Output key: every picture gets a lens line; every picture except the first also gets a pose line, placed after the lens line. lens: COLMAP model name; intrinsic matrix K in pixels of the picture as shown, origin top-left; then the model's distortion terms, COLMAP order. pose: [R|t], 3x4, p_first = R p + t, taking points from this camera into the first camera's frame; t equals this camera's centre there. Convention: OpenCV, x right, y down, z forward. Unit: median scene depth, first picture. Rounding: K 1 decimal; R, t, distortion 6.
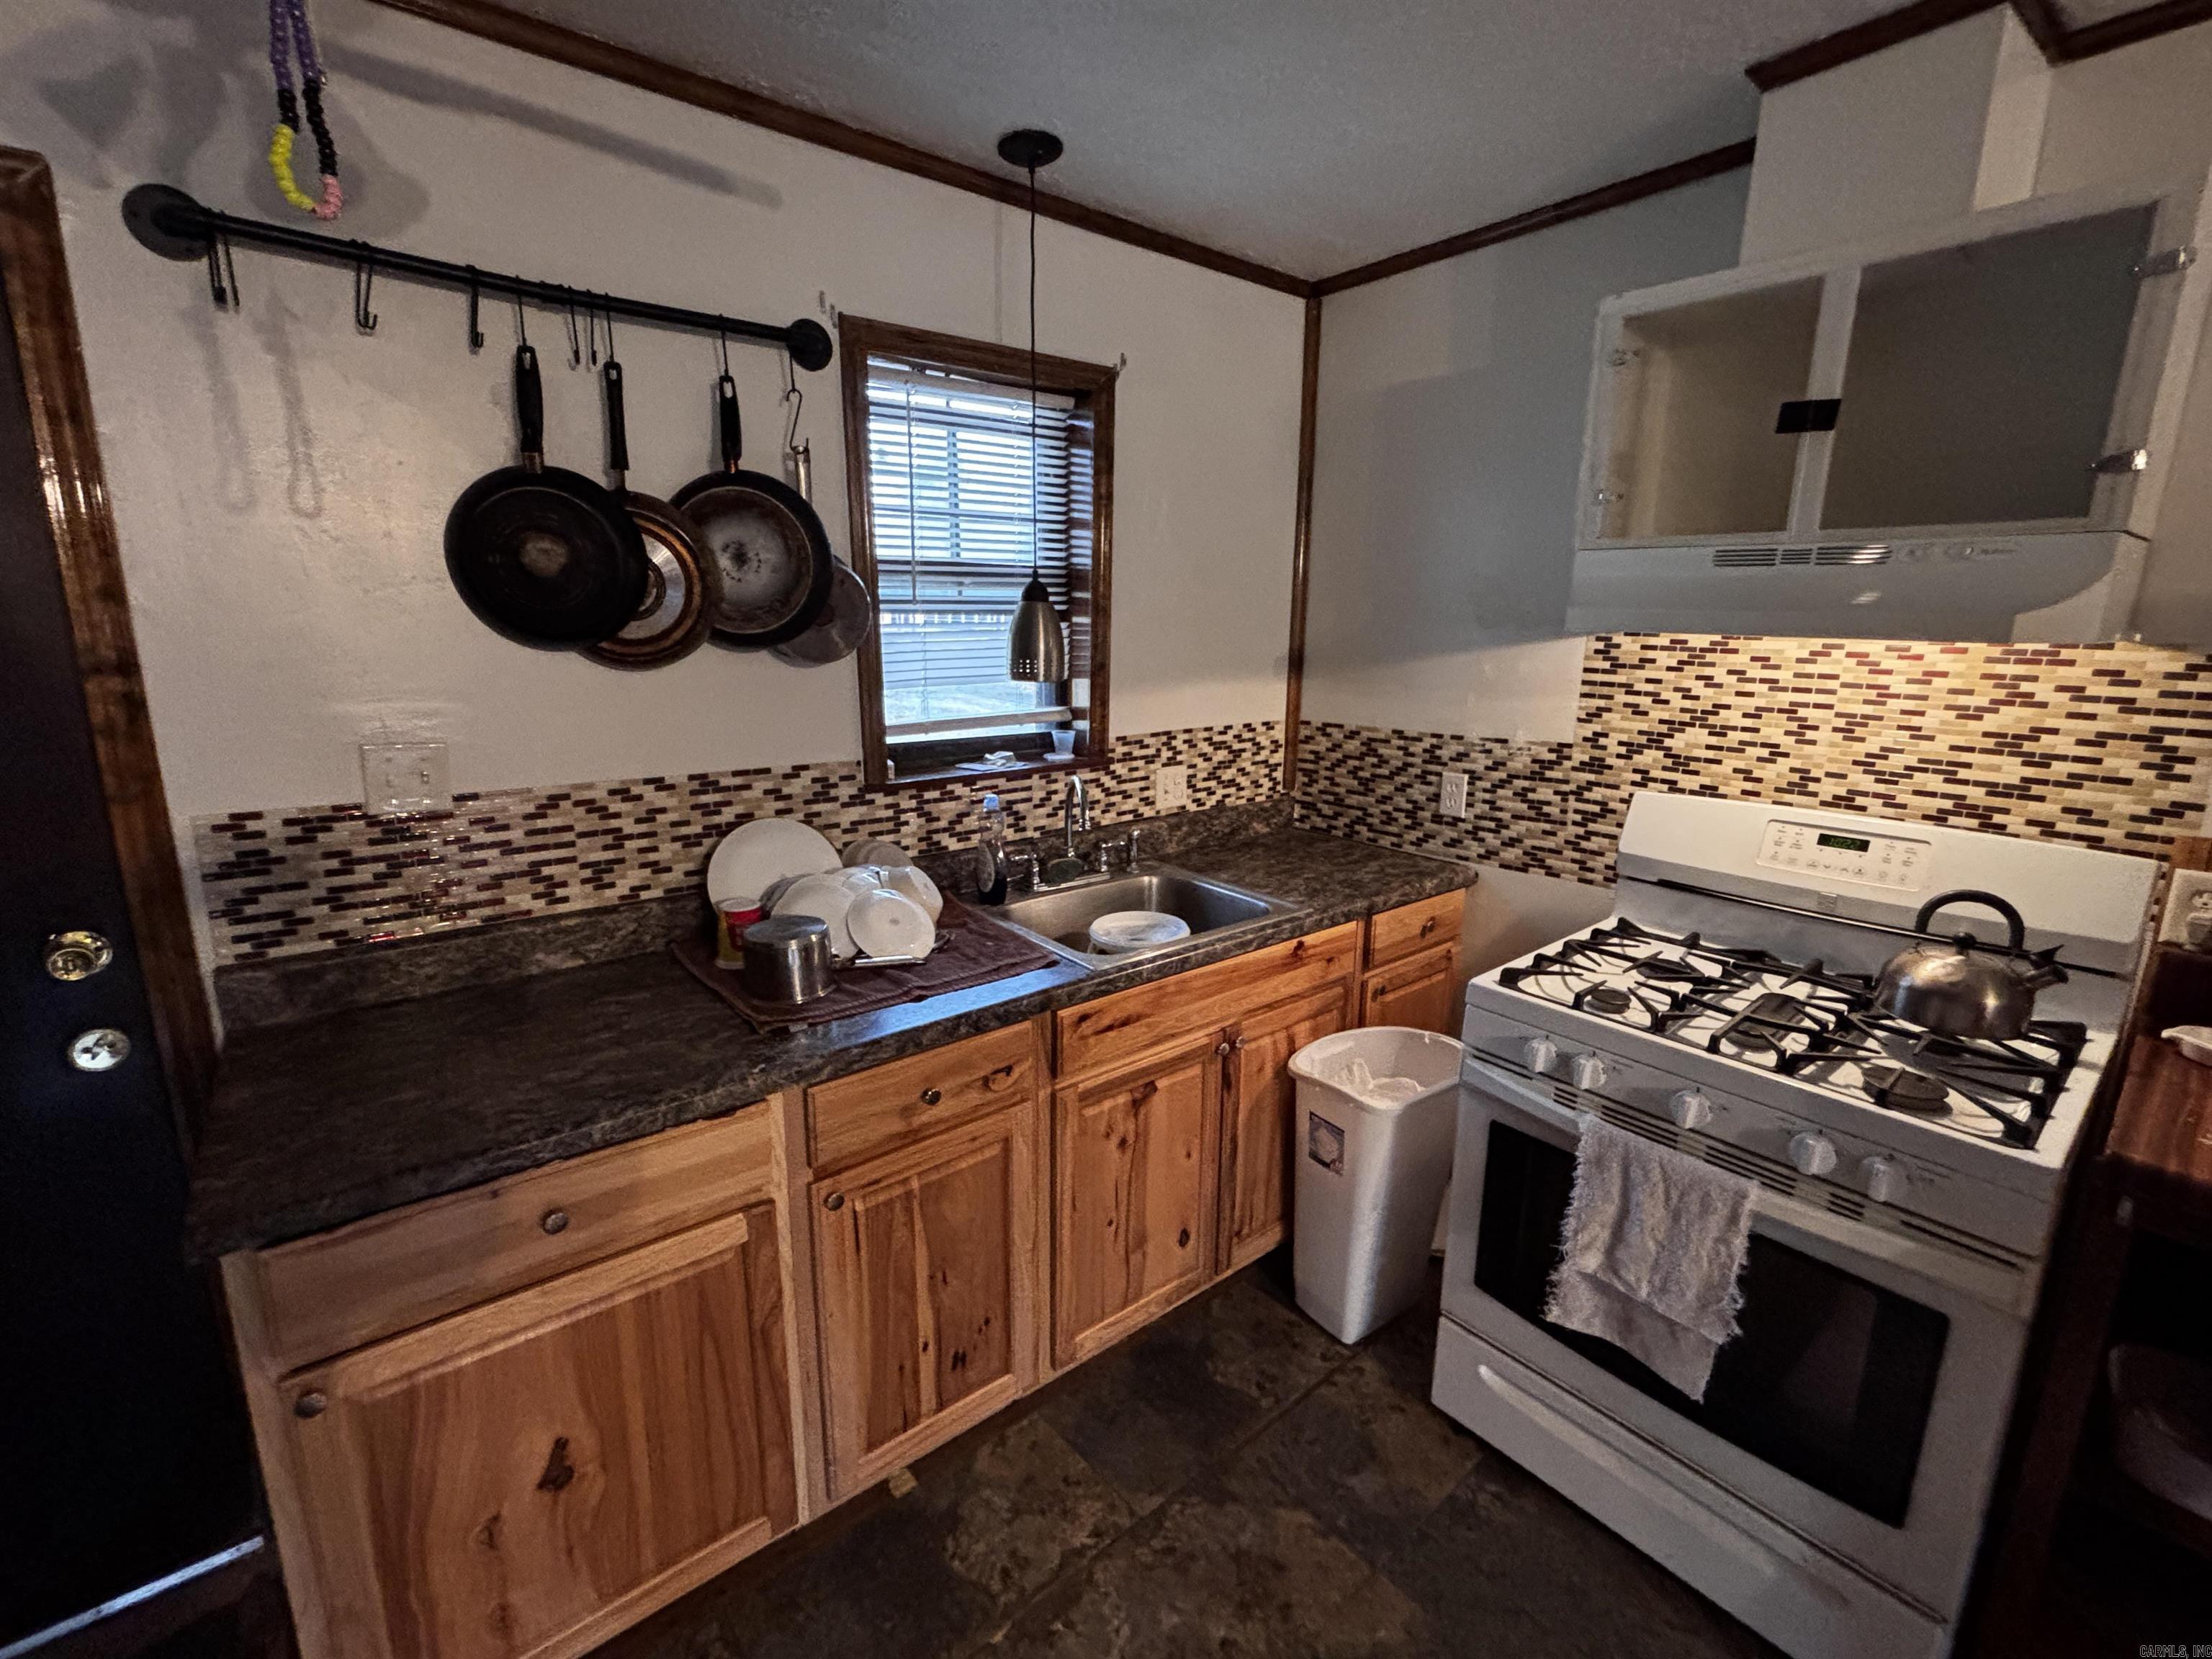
lens RADIAL K [[969.5, 0, 1104.8], [0, 969.5, 820.8], [0, 0, 1]] dist [-0.010648, 0.007842]
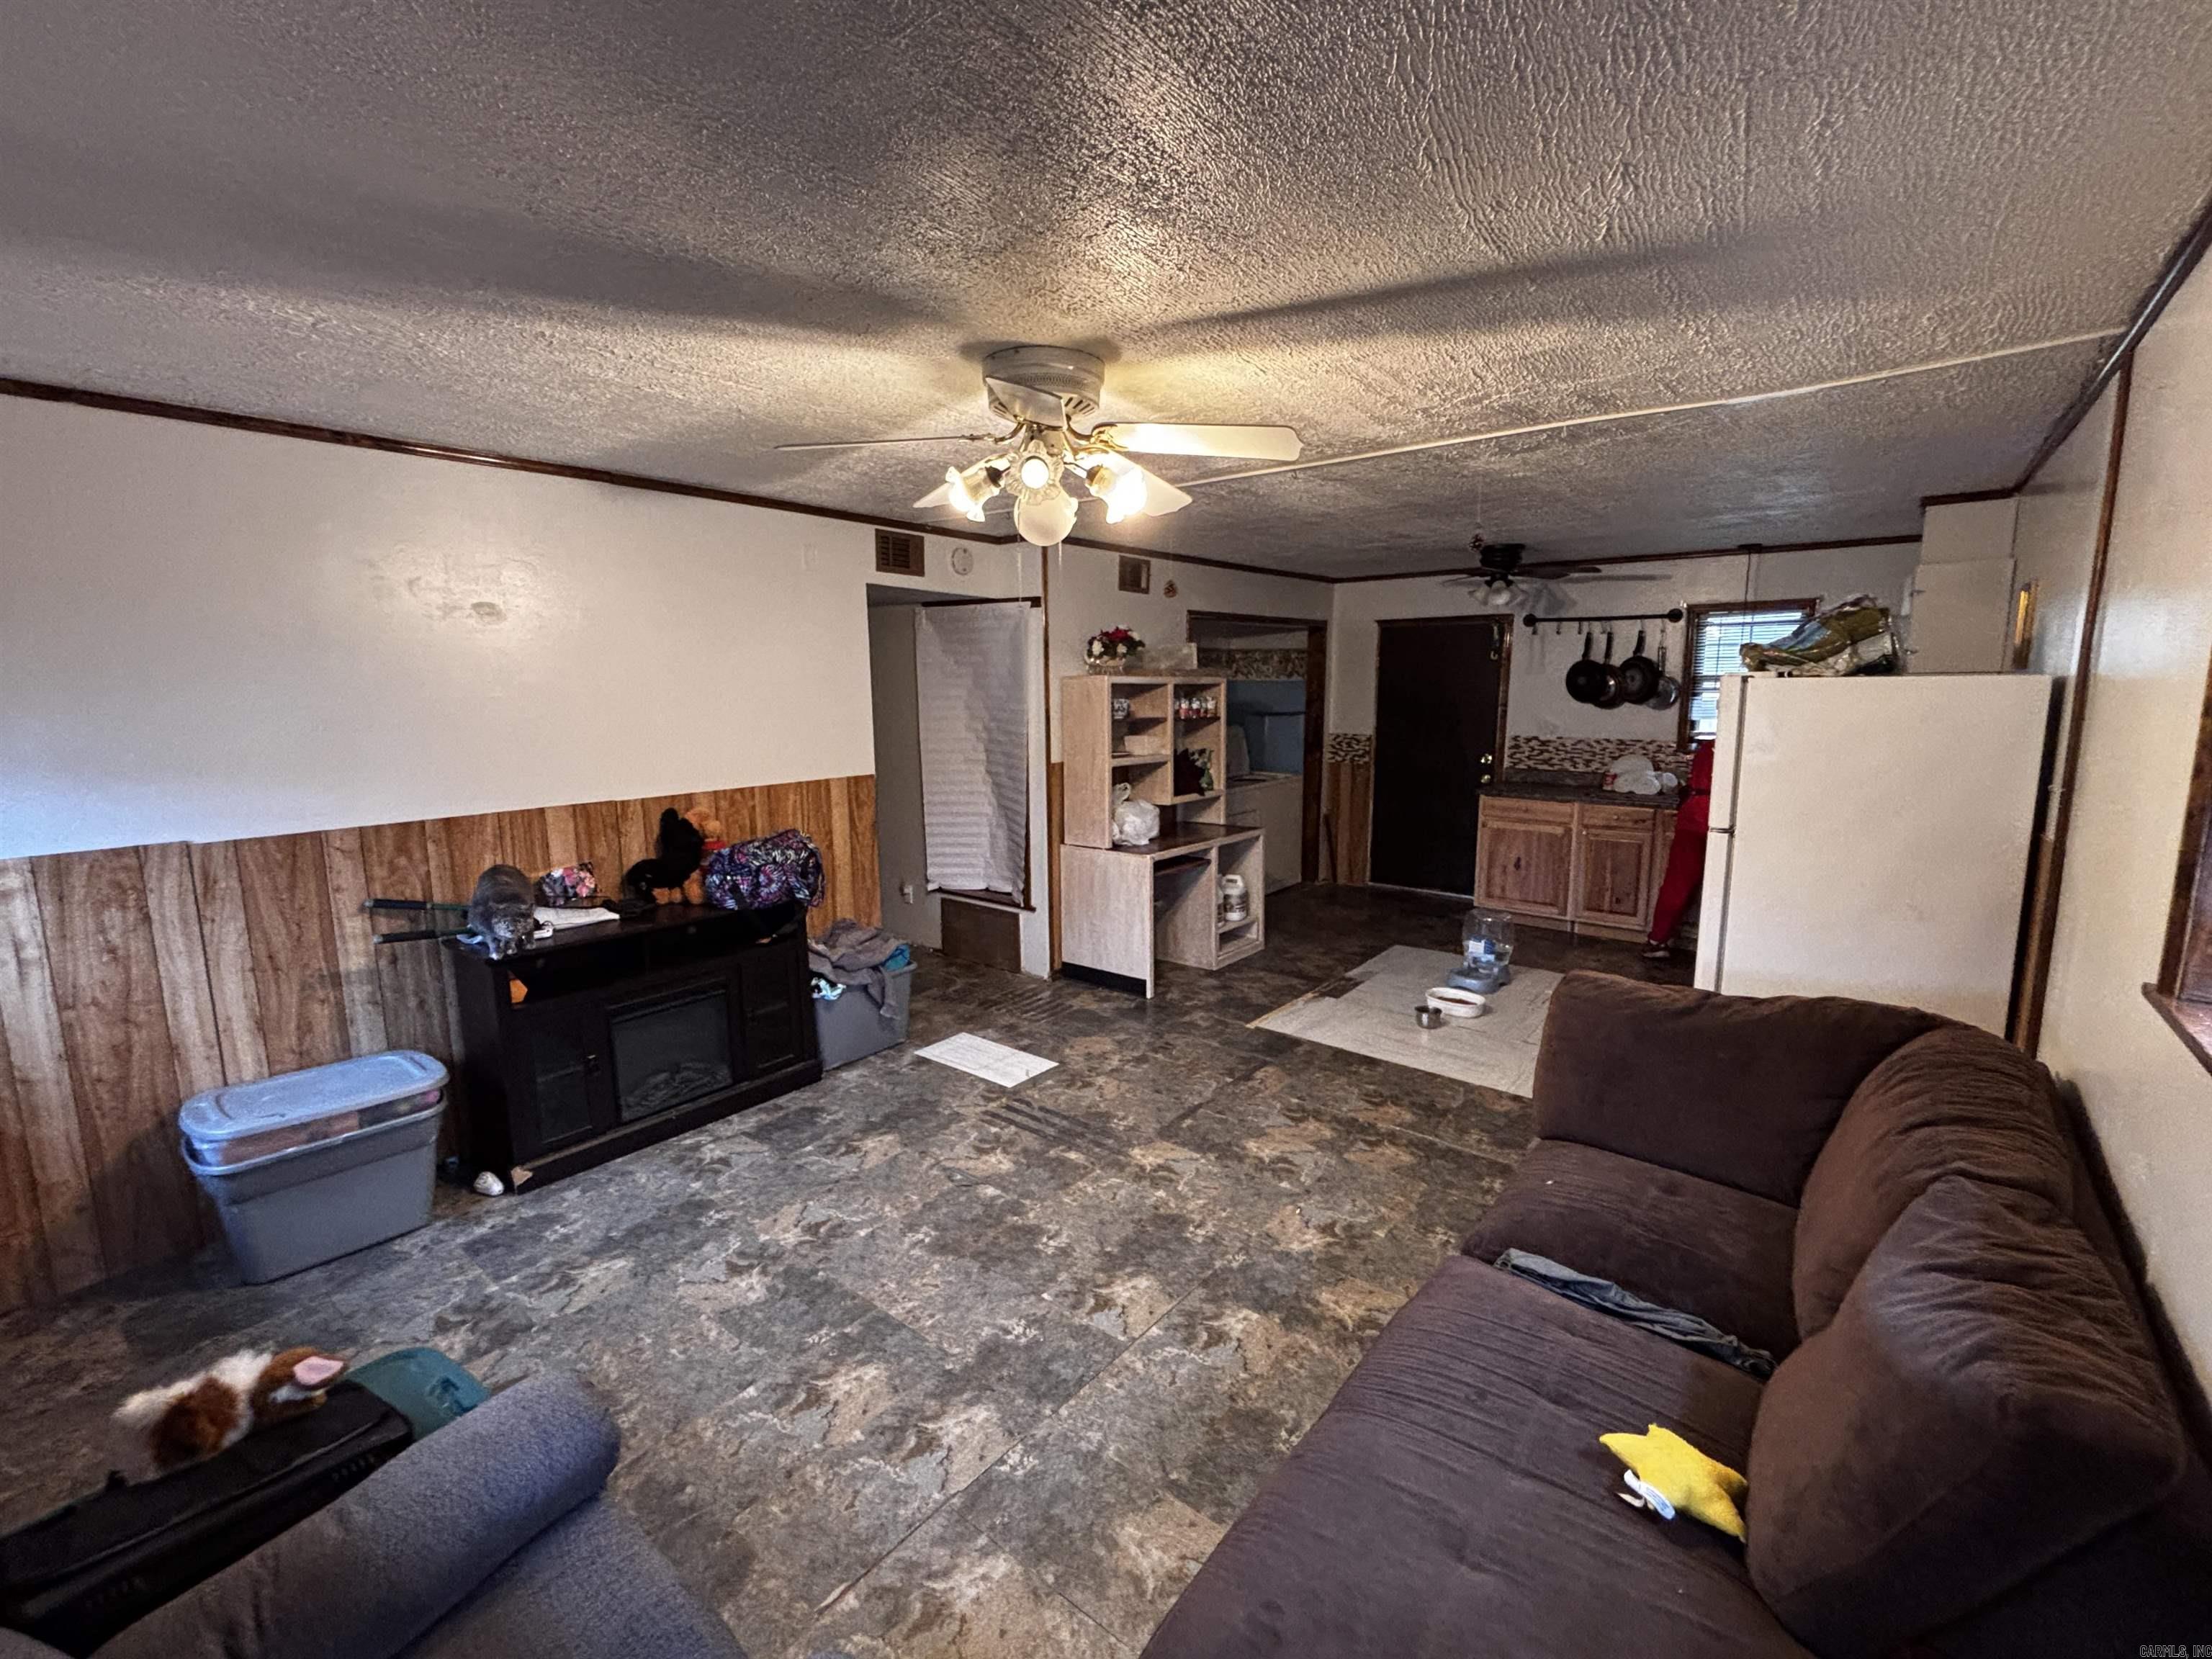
lens RADIAL K [[958.6, 0, 1106.0], [0, 958.6, 829.5], [0, 0, 1]] dist [-0.004110, -0.000434]
pose [[0.210150, 0.141809, -0.967330, 2.497212], [-0.191565, 0.976218, 0.101495, 0.265716], [0.958718, 0.163977, 0.232318, -1.483173]]
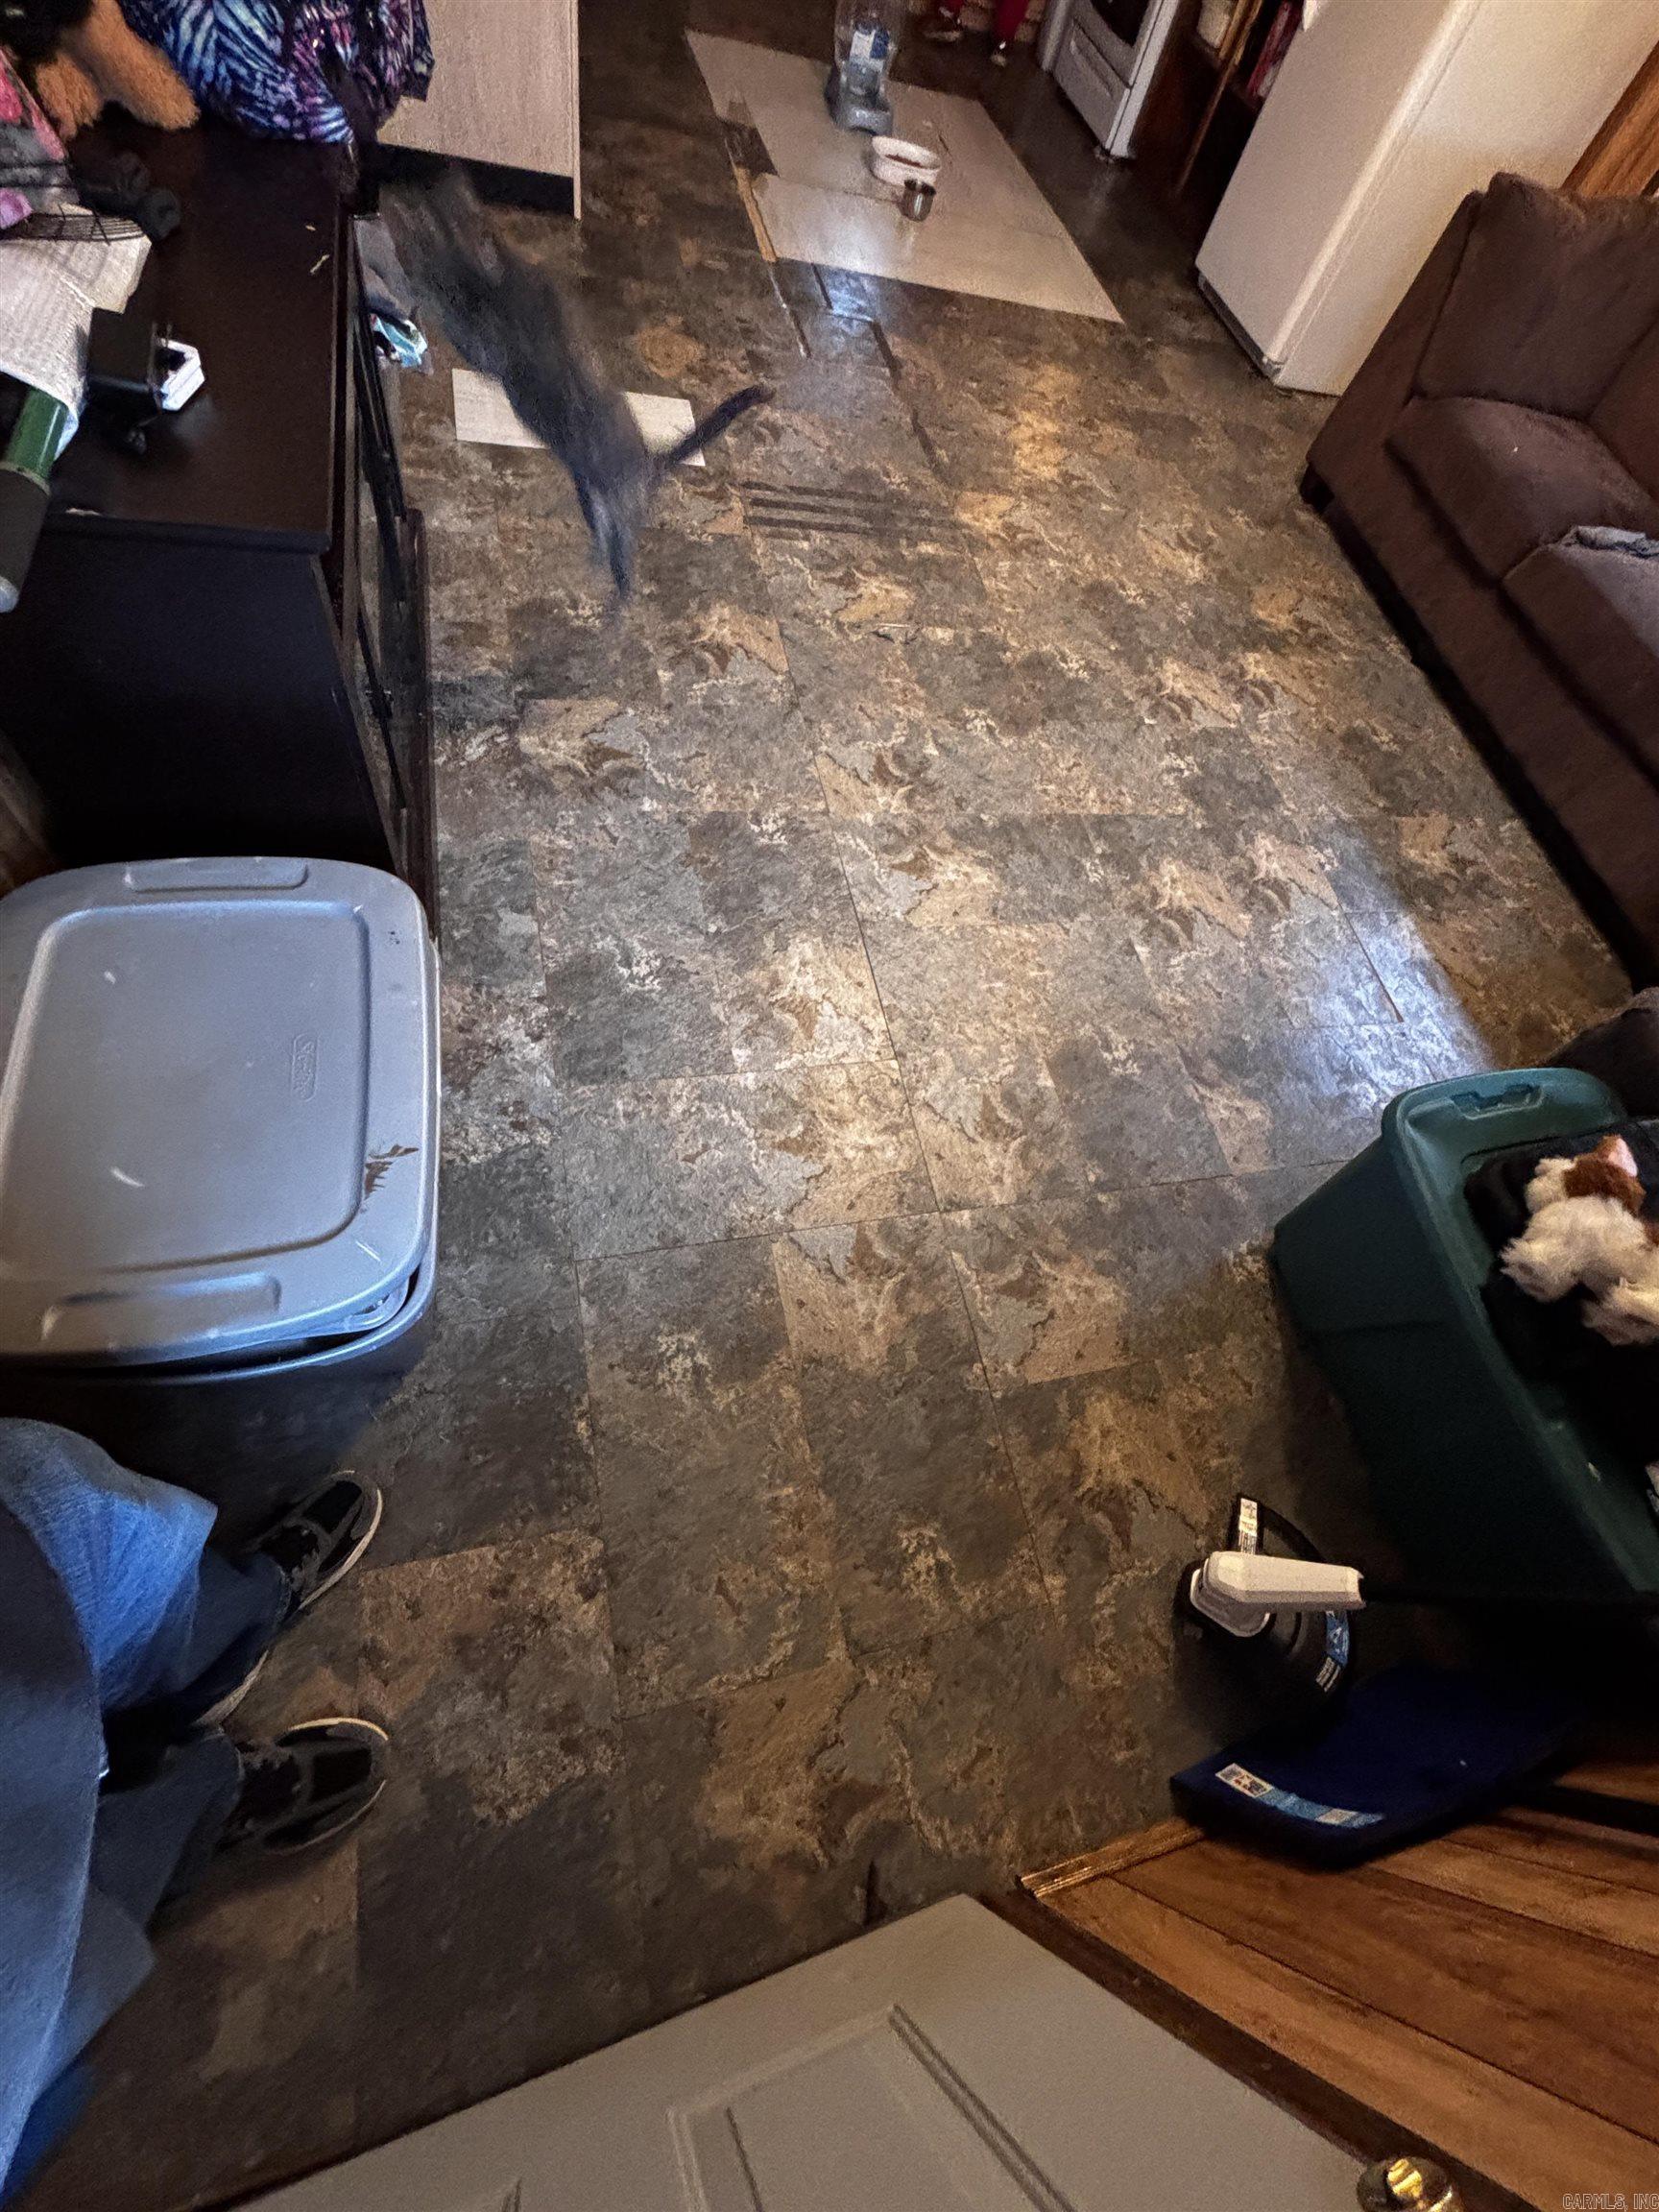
lens RADIAL K [[969.5, 0, 834.6], [0, 969.5, 1101.2], [0, 0, 1]] dist [-0.010648, 0.007842]
pose [[0.875537, 0.480793, -0.047670, 1.204051], [-0.298077, 0.615173, 0.729871, 0.564682], [0.380242, -0.624820, 0.681921, -2.476414]]
